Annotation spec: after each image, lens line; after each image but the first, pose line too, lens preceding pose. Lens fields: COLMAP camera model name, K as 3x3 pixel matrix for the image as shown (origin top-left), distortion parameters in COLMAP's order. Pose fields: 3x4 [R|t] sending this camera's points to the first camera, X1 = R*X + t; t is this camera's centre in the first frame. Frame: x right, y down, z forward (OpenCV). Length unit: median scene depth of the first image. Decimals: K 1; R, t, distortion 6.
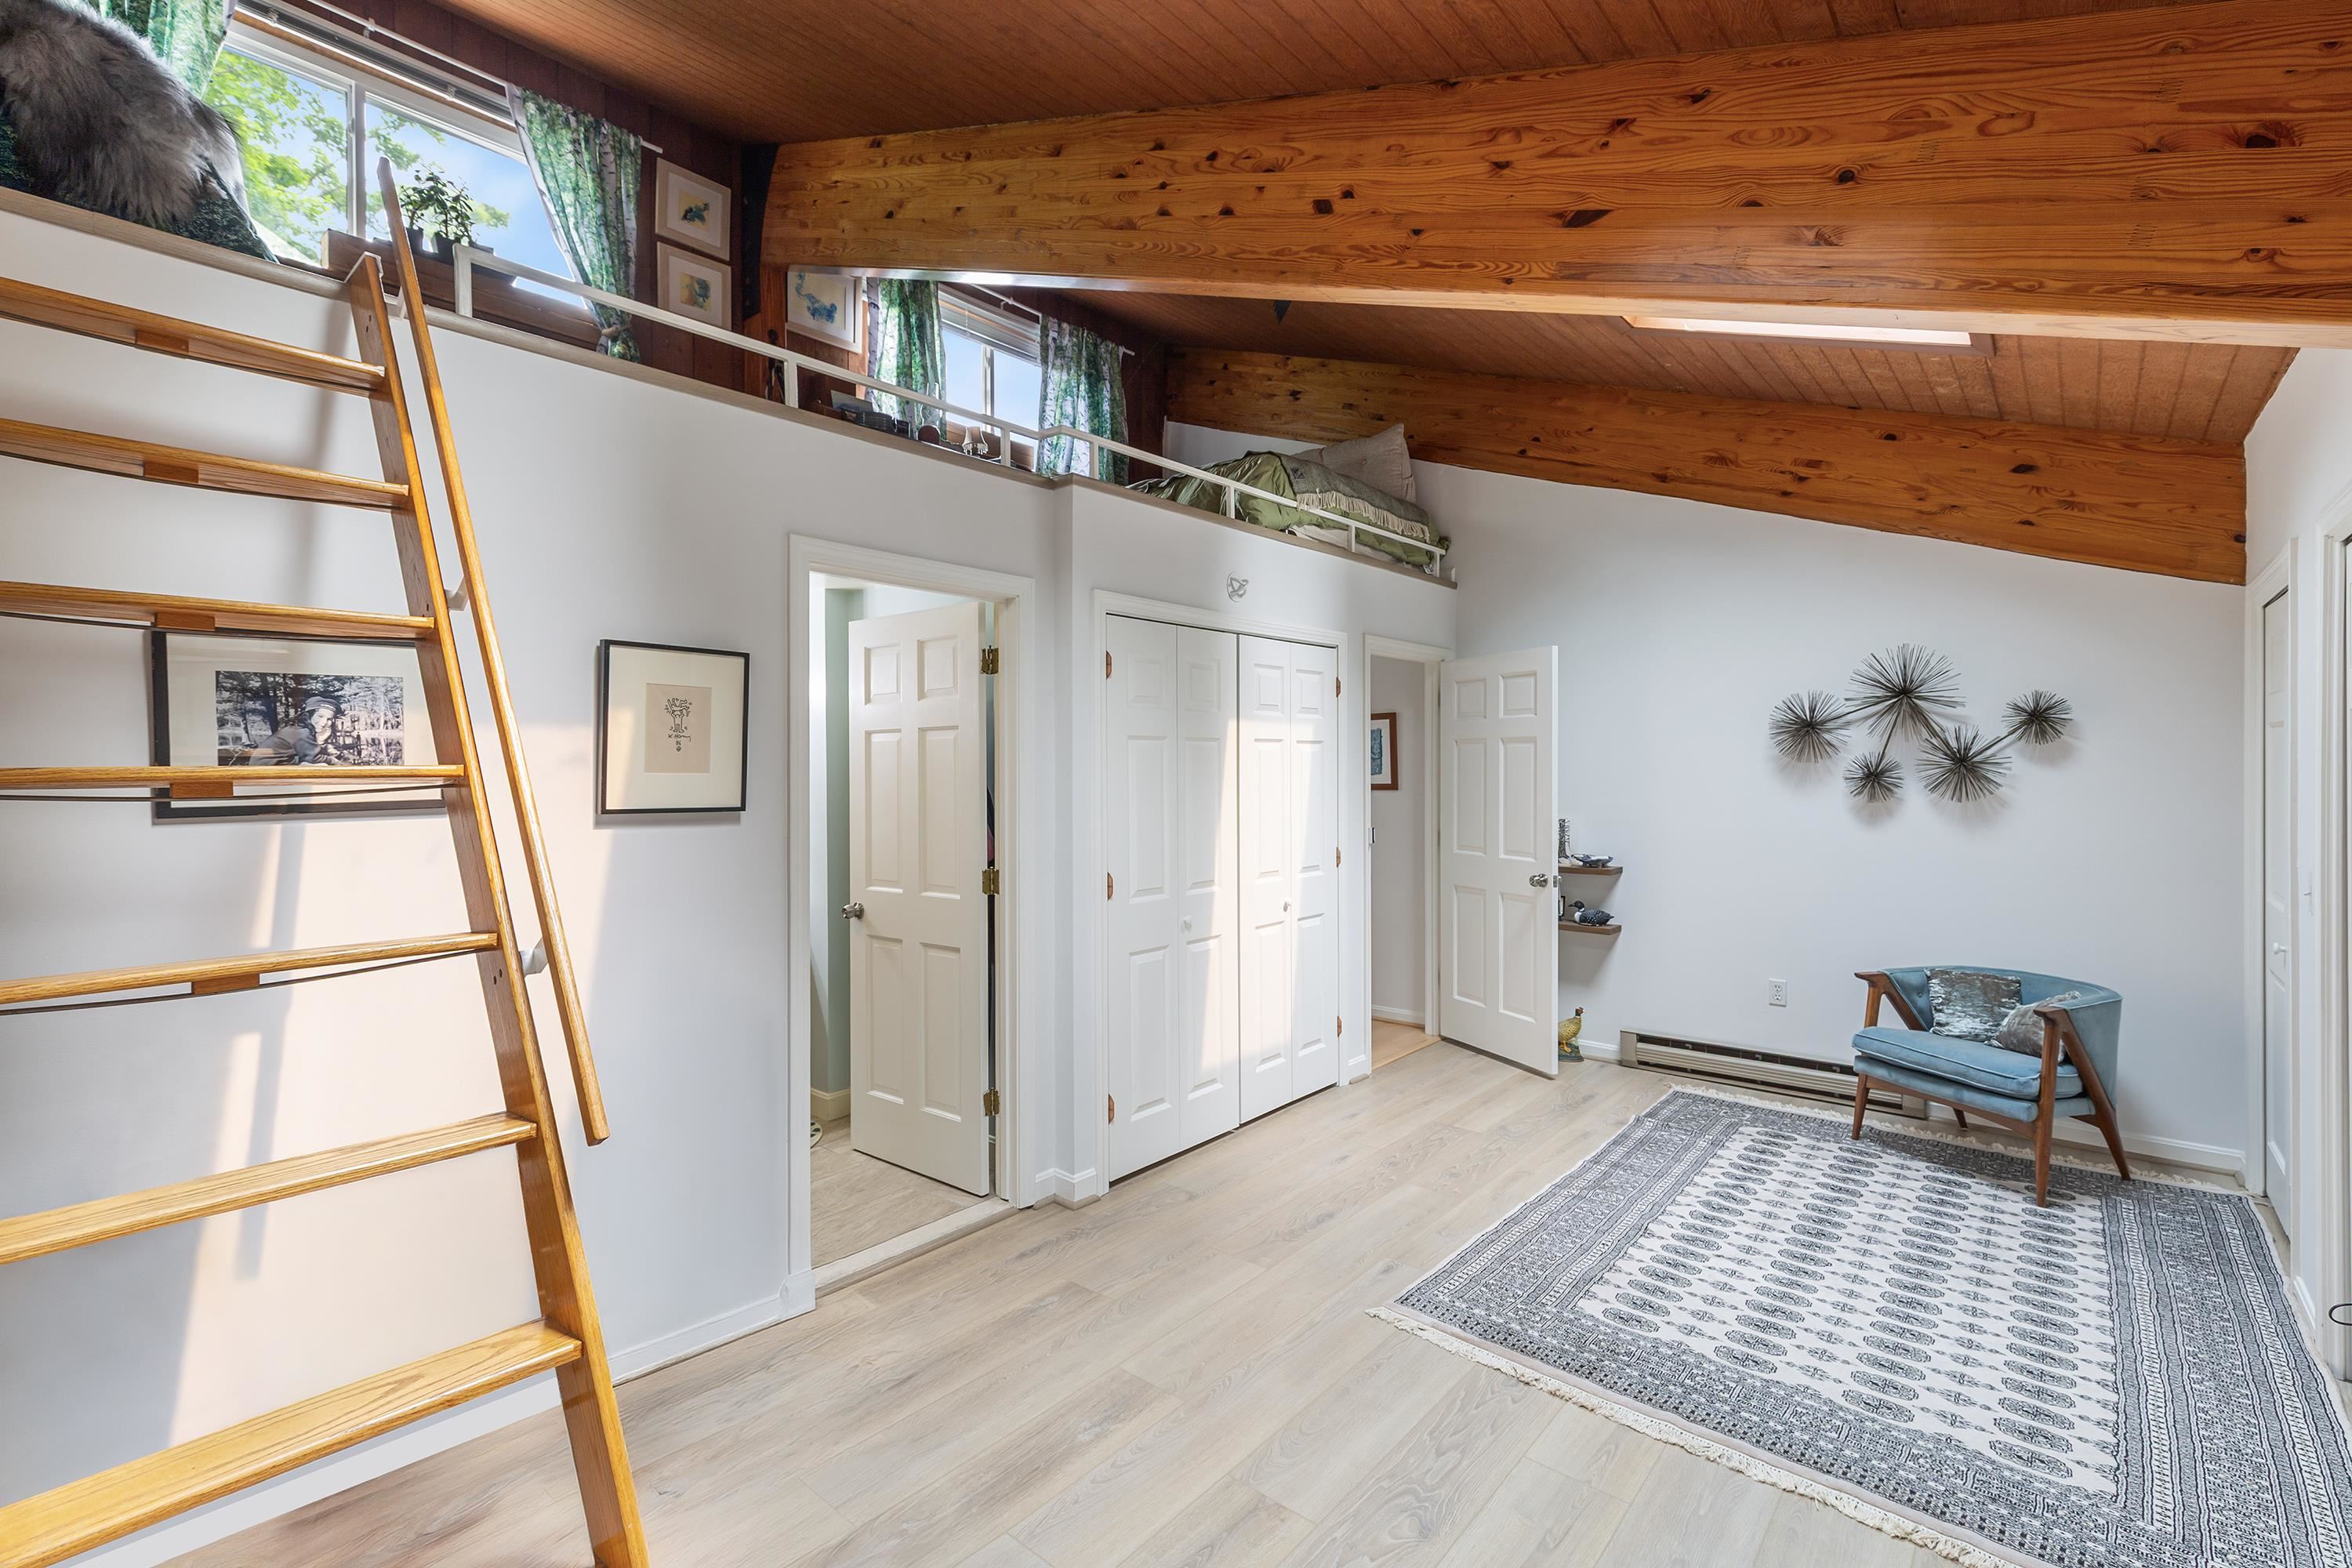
lens RADIAL K [[1057.3, 0, 1178.8], [0, 1057.3, 792.1], [0, 0, 1]] dist [0.001314, 0.000081]
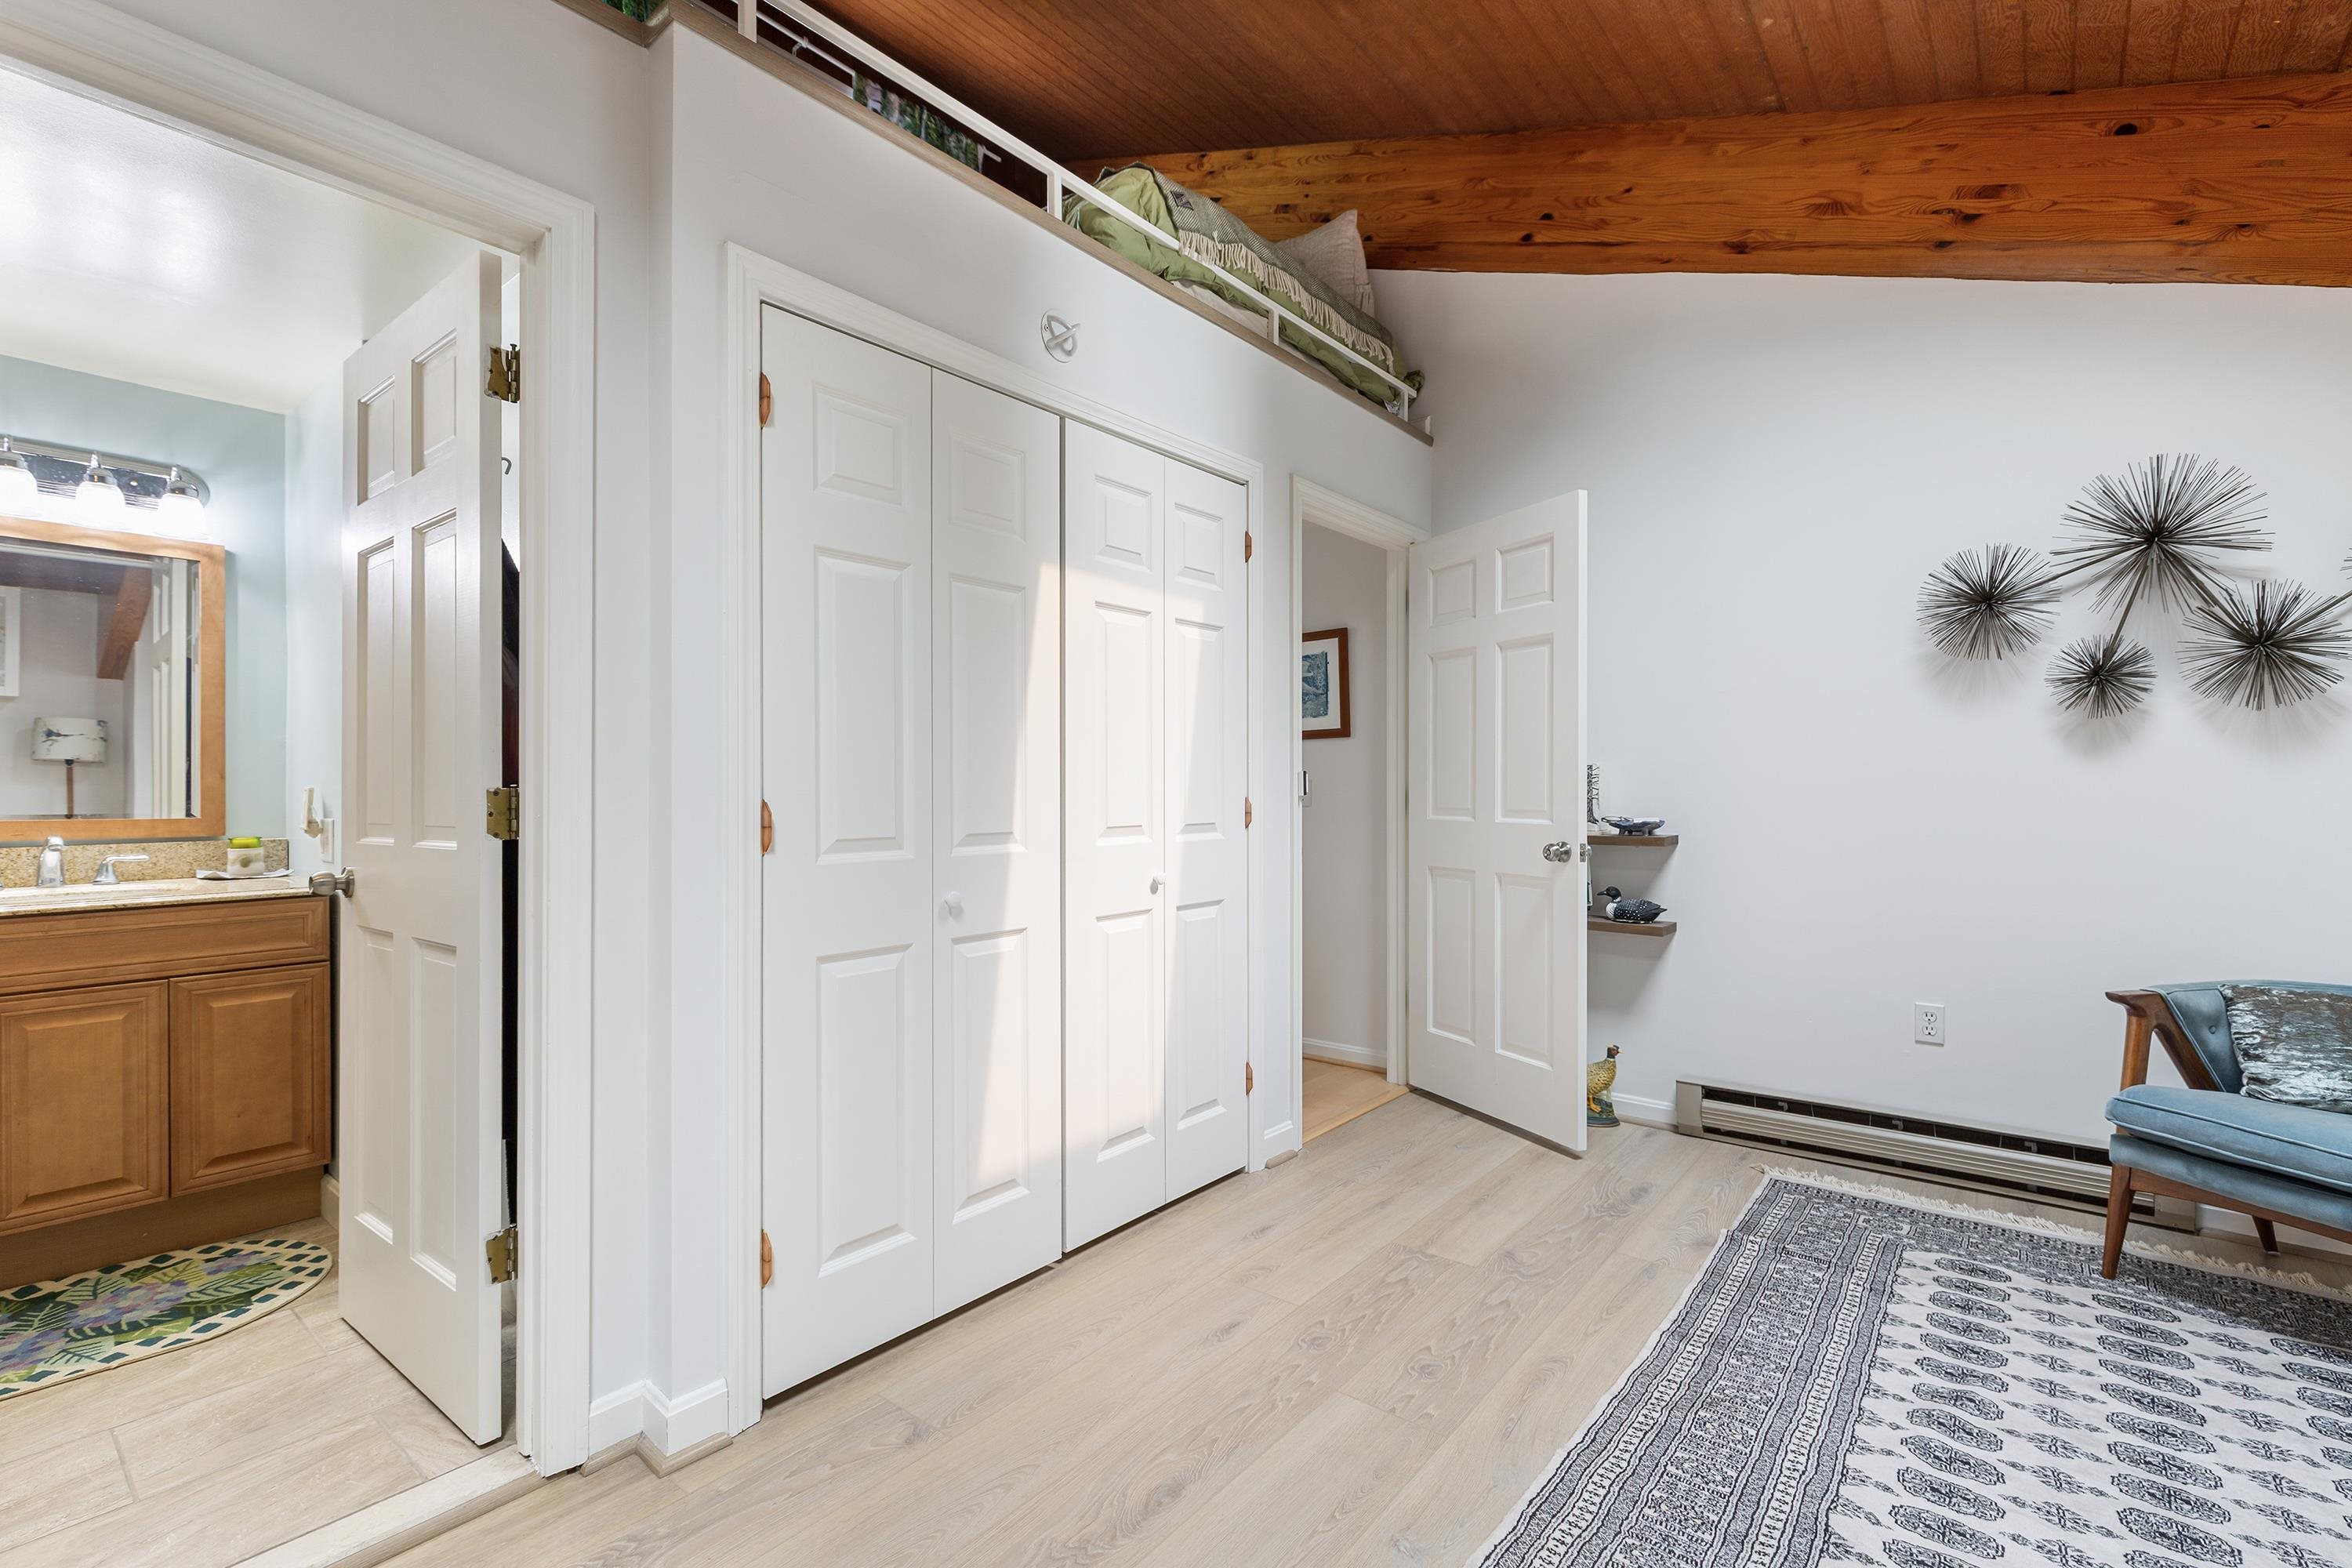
lens RADIAL K [[1106.9, 0, 1171.4], [0, 1106.9, 798.3], [0, 0, 1]] dist [-0.006639, 0.004522]
pose [[0.999654, 0.002733, 0.026147, 0.095474], [-0.002546, 0.999971, -0.007184, 0.062982], [-0.026166, 0.007115, 0.999632, 0.365680]]
